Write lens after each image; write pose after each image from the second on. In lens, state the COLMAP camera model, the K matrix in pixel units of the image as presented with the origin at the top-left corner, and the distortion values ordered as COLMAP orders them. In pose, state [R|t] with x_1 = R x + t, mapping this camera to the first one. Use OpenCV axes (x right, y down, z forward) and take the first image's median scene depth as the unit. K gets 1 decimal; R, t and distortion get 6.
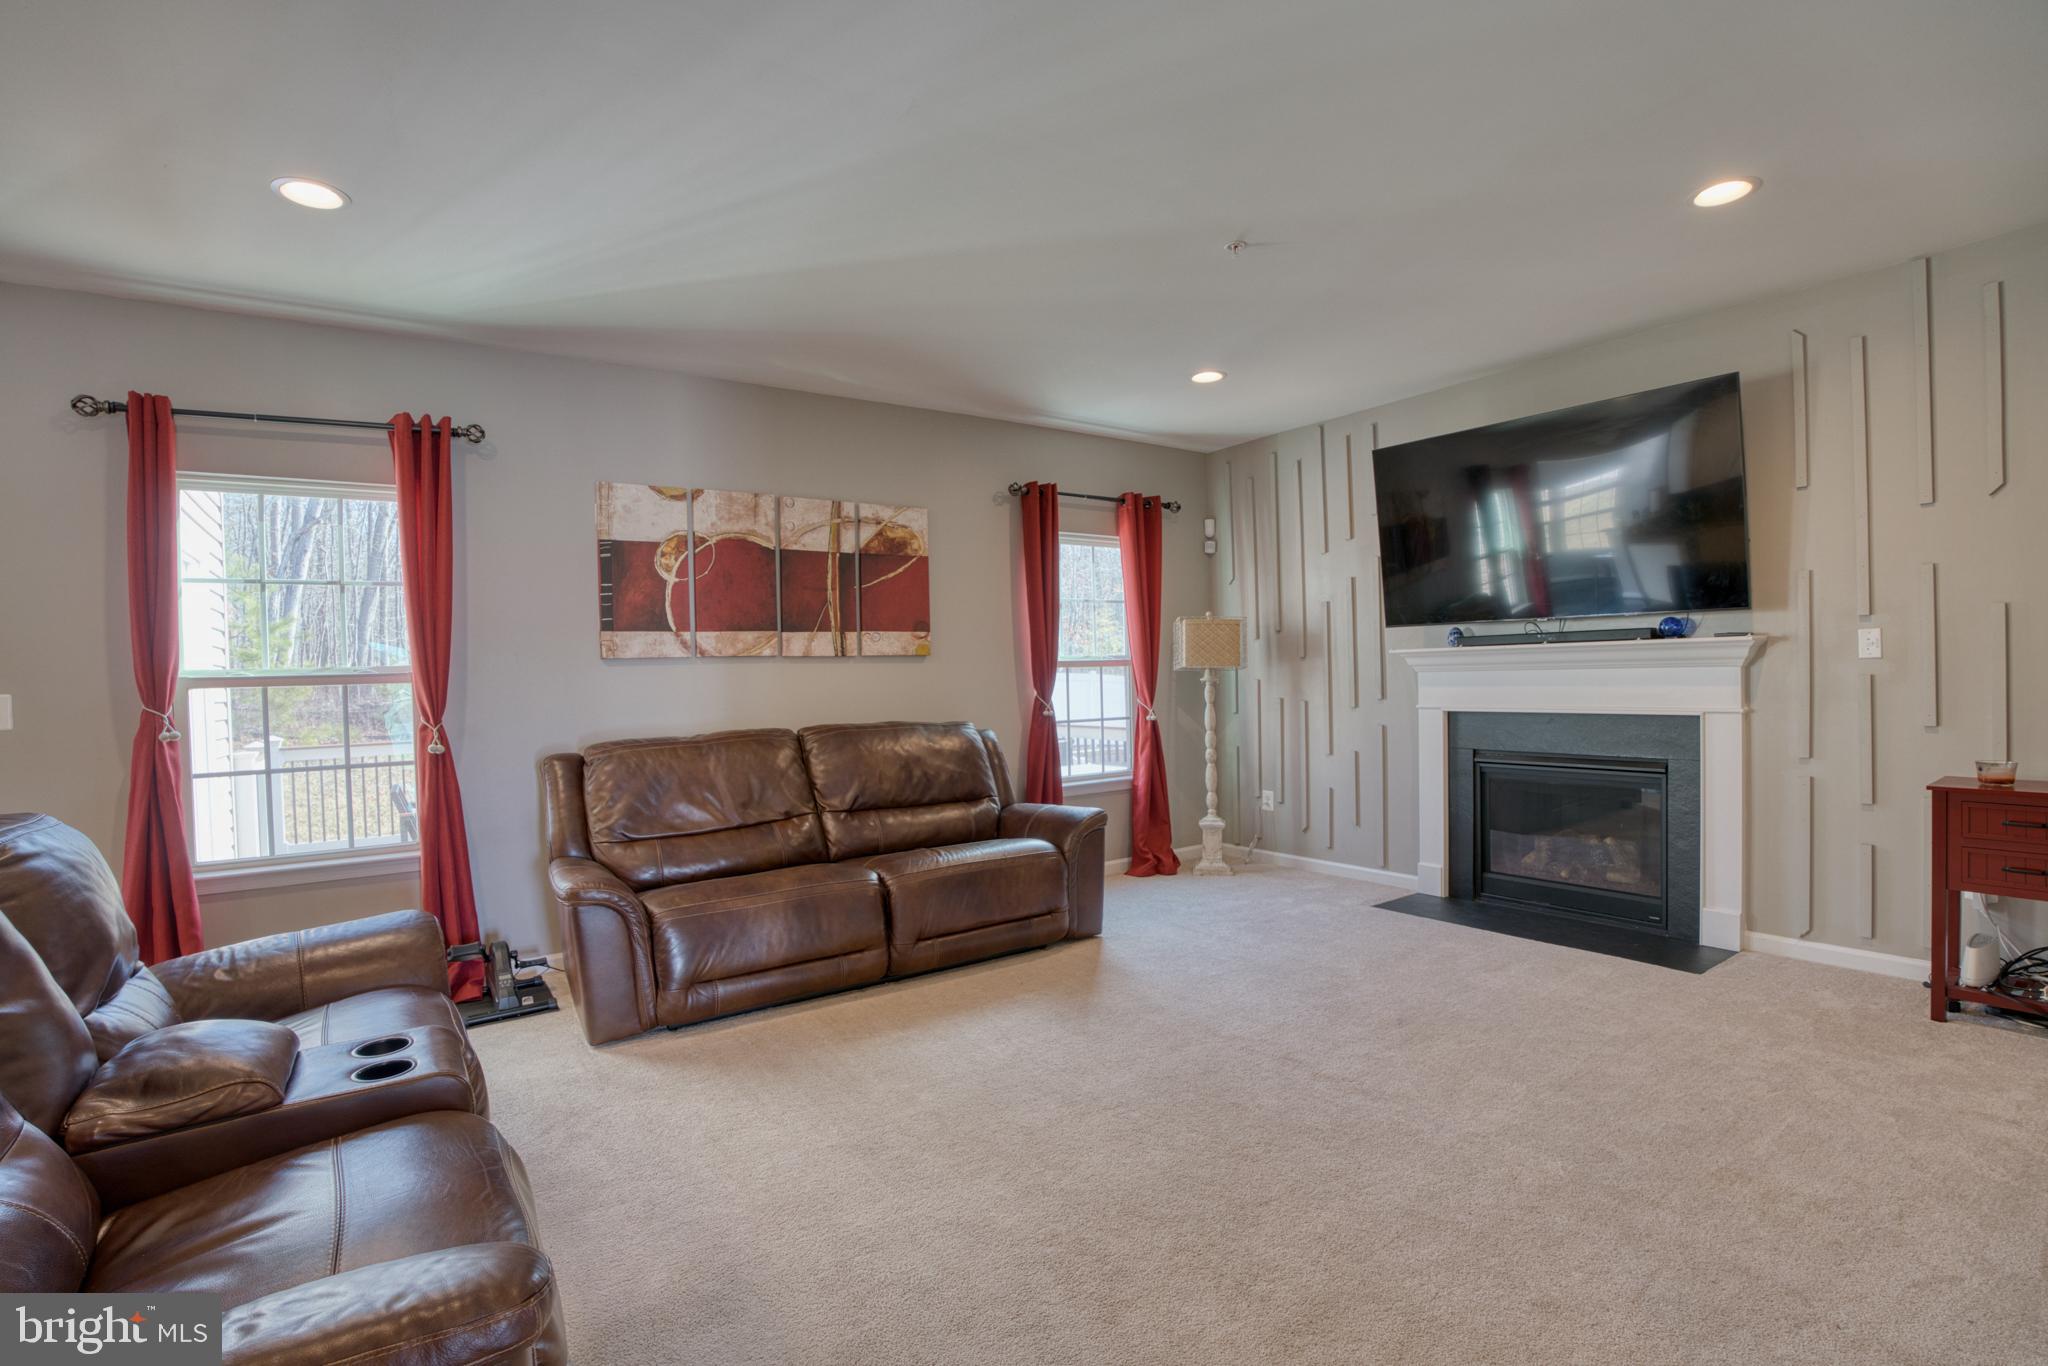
lens RADIAL K [[943.4, 0, 1017.5], [0, 943.4, 688.0], [0, 0, 1]] dist [-0.071044, 0.020662]
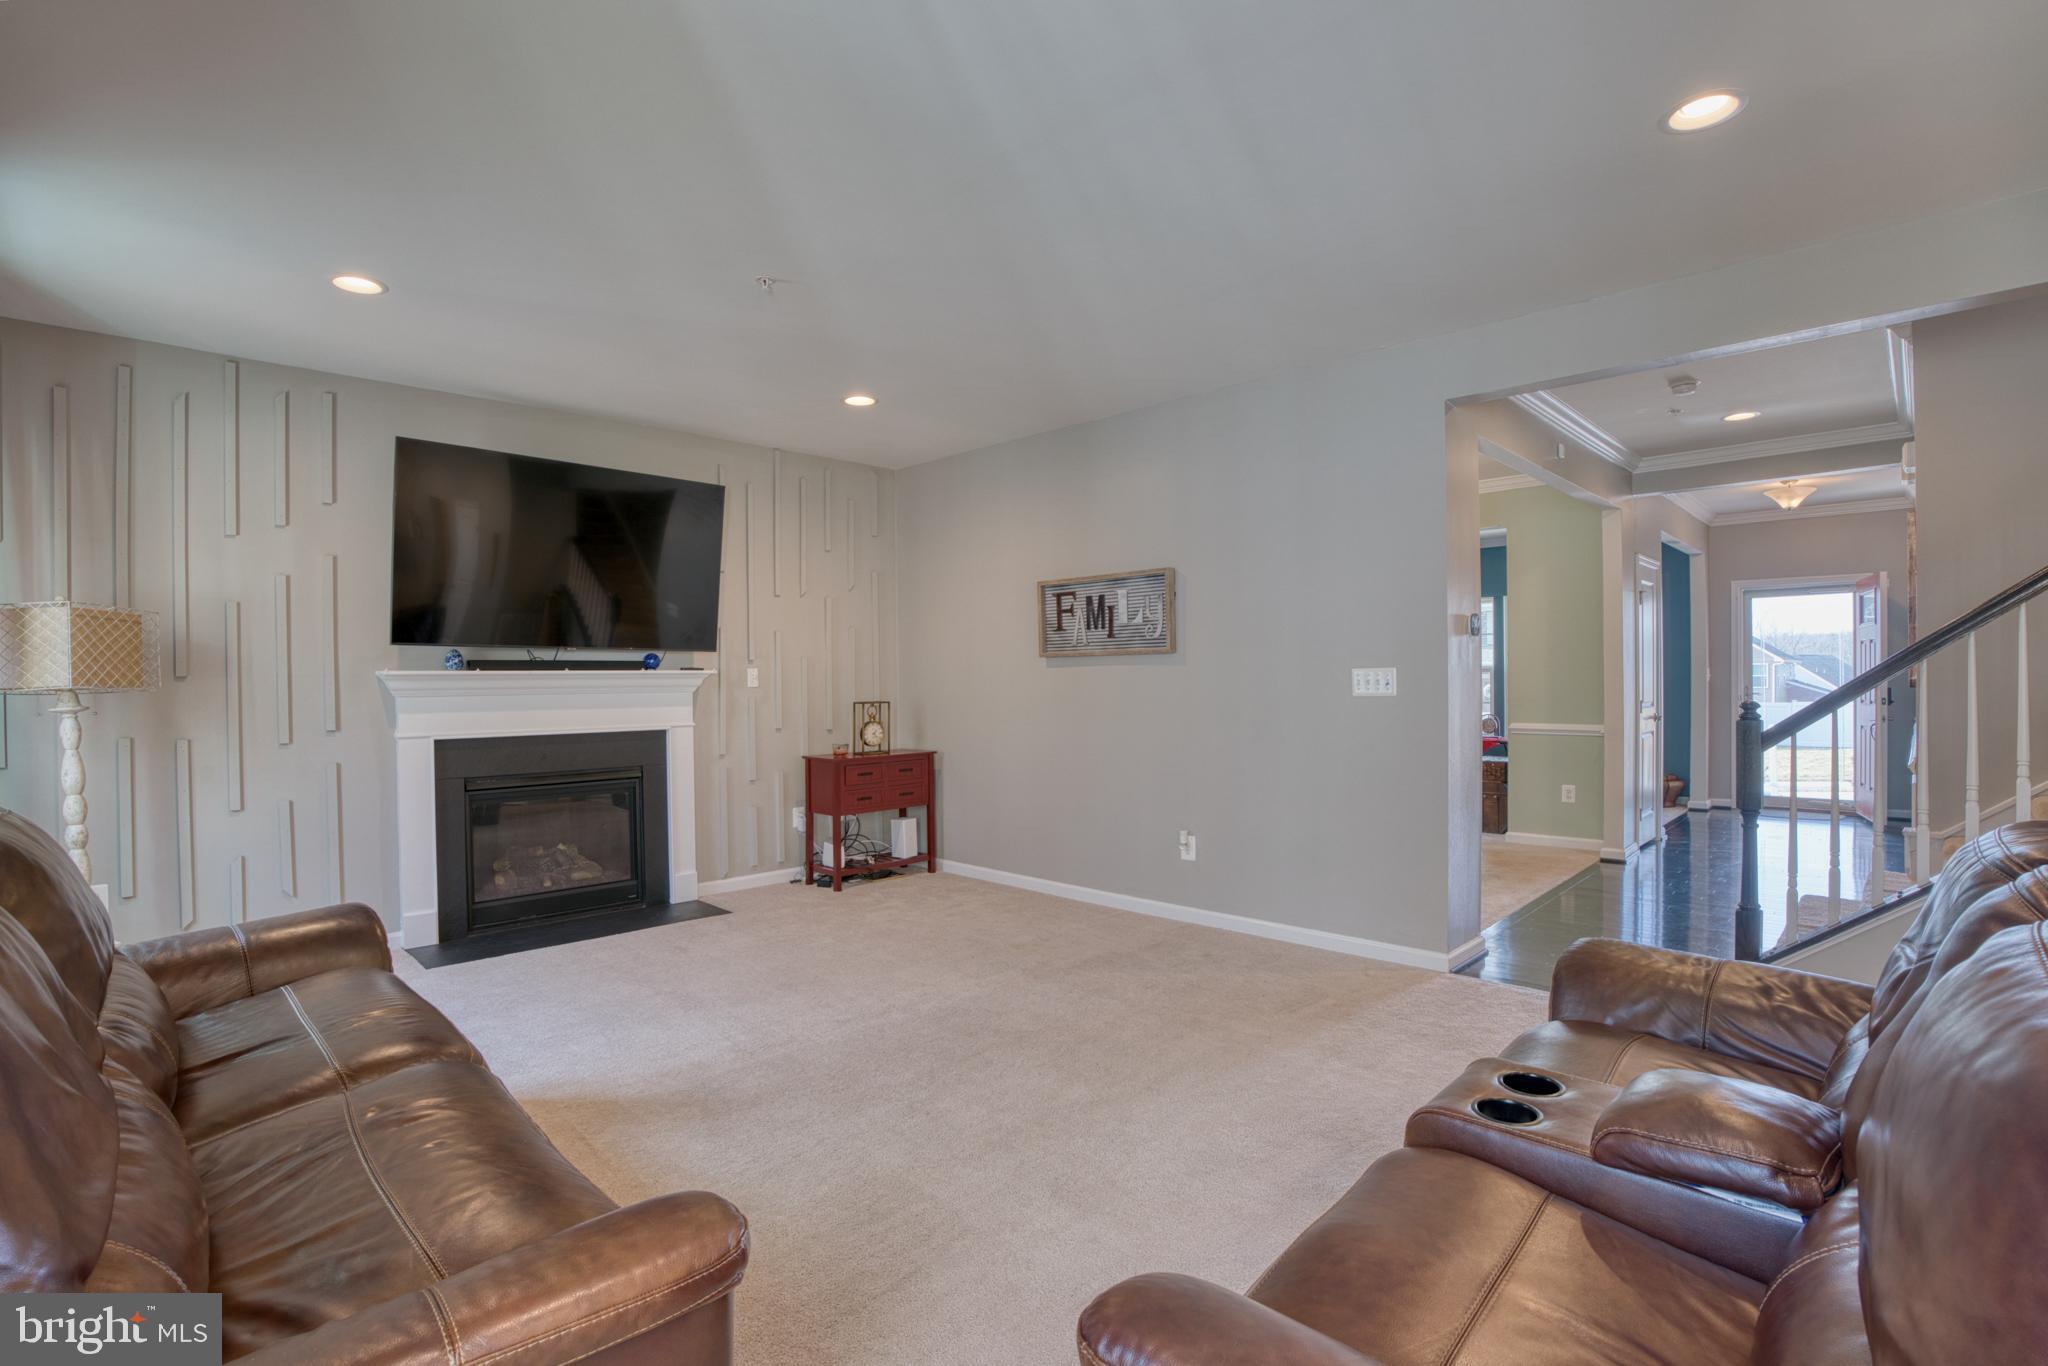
lens RADIAL K [[962.3, 0, 1018.4], [0, 962.3, 689.0], [0, 0, 1]] dist [-0.080548, 0.024499]
pose [[-0.182386, 0.022275, 0.982975, -0.677902], [0.034626, 0.999269, -0.016220, 0.011265], [-0.982617, 0.031078, -0.183024, 0.739362]]
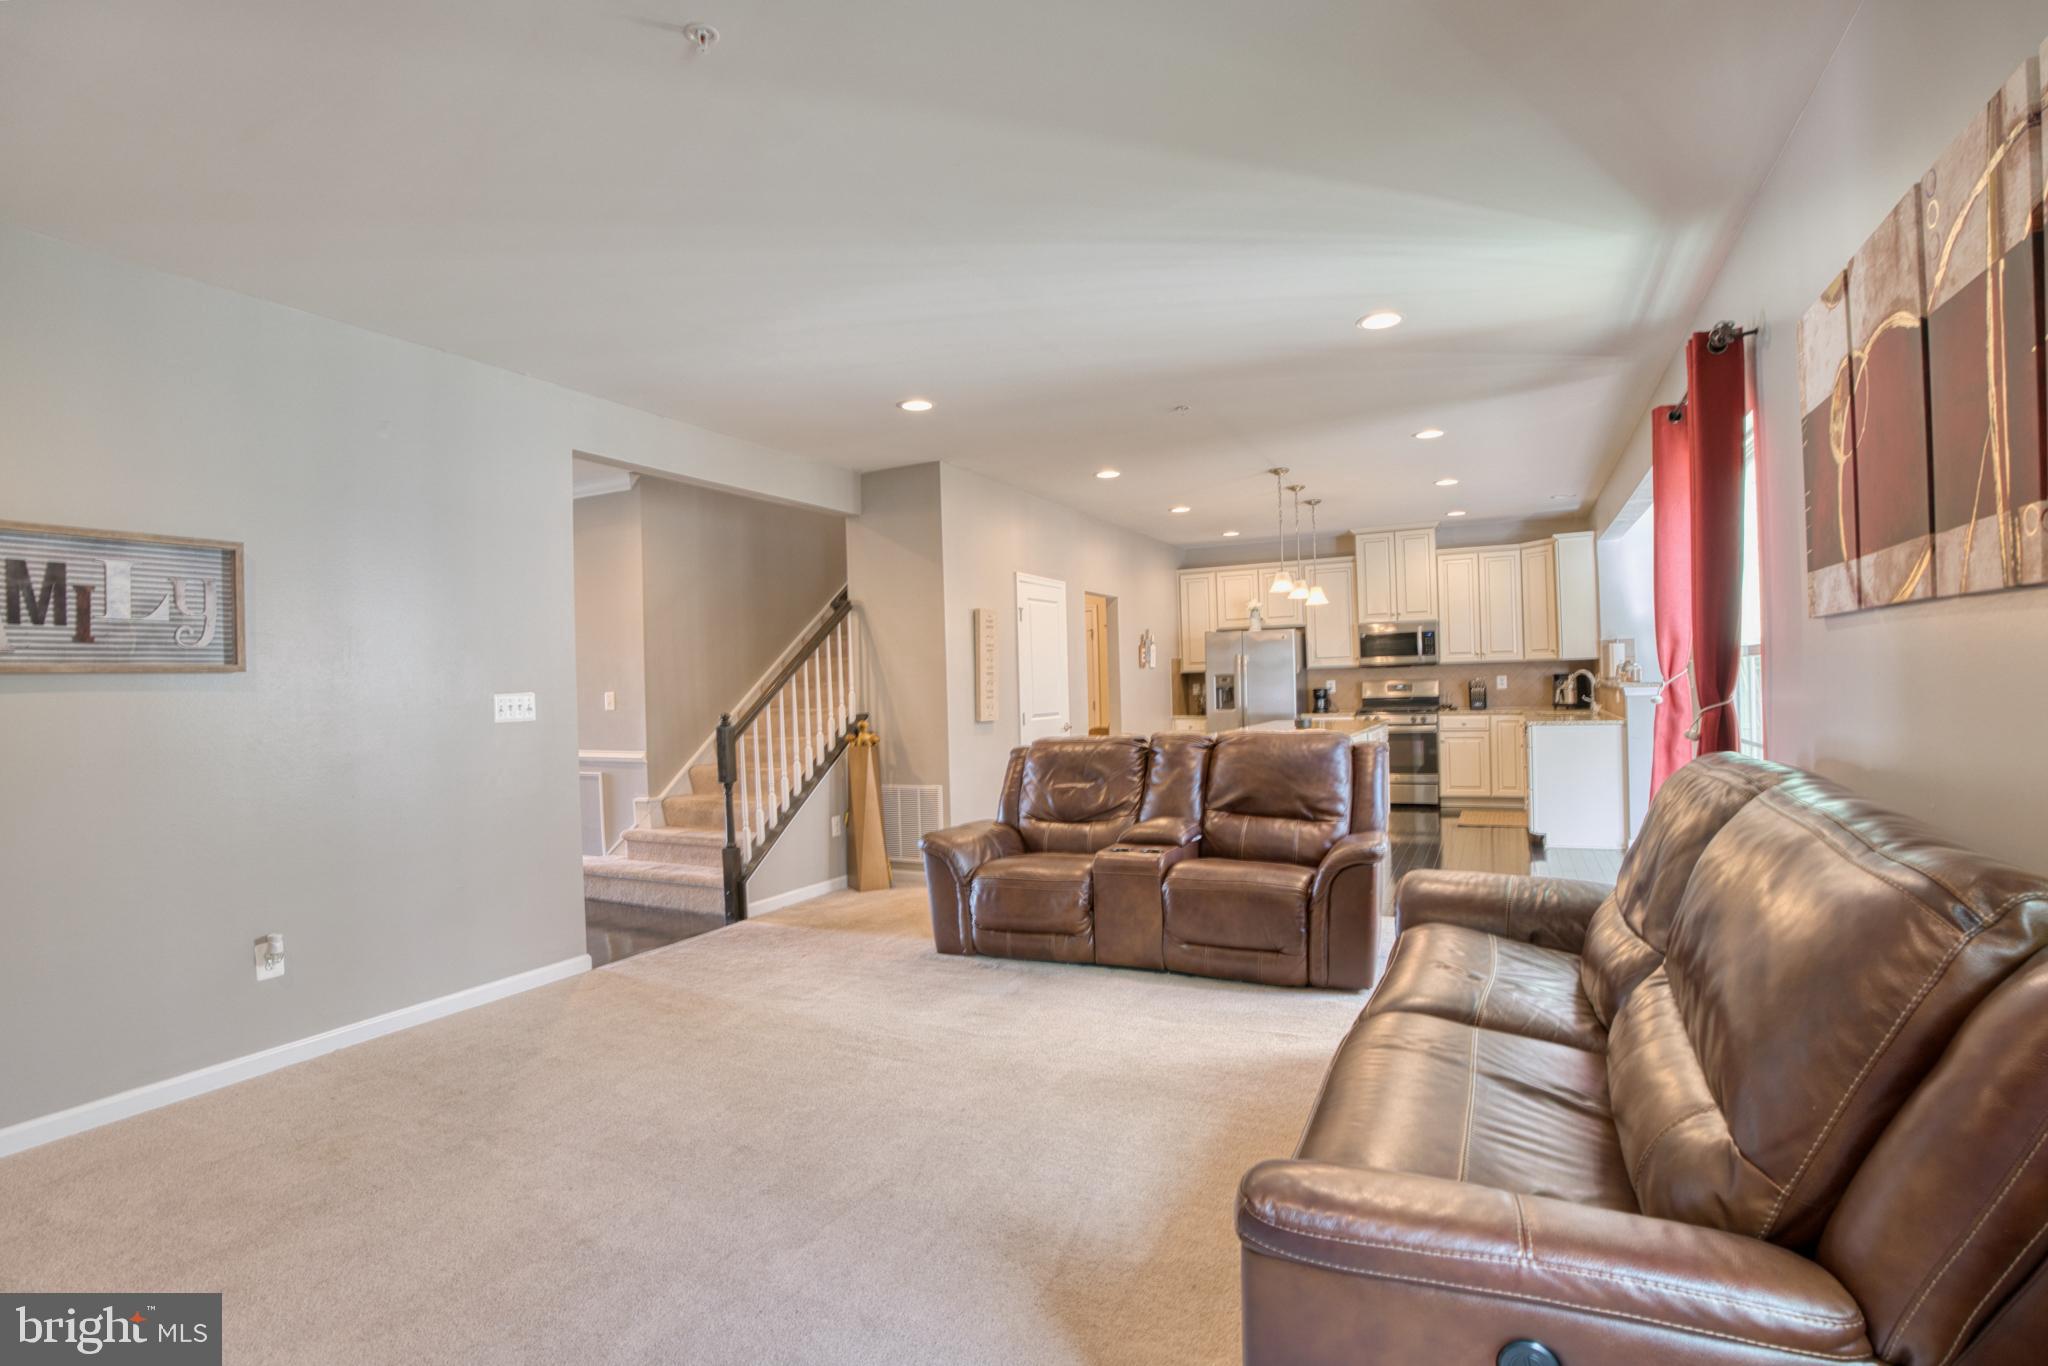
lens RADIAL K [[962.3, 0, 1018.4], [0, 962.3, 689.0], [0, 0, 1]] dist [-0.080548, 0.024499]
pose [[-0.877116, 0.058380, -0.476717, 0.292680], [0.048927, 0.998282, 0.032232, -0.027243], [0.477780, 0.004947, -0.878466, 1.323460]]
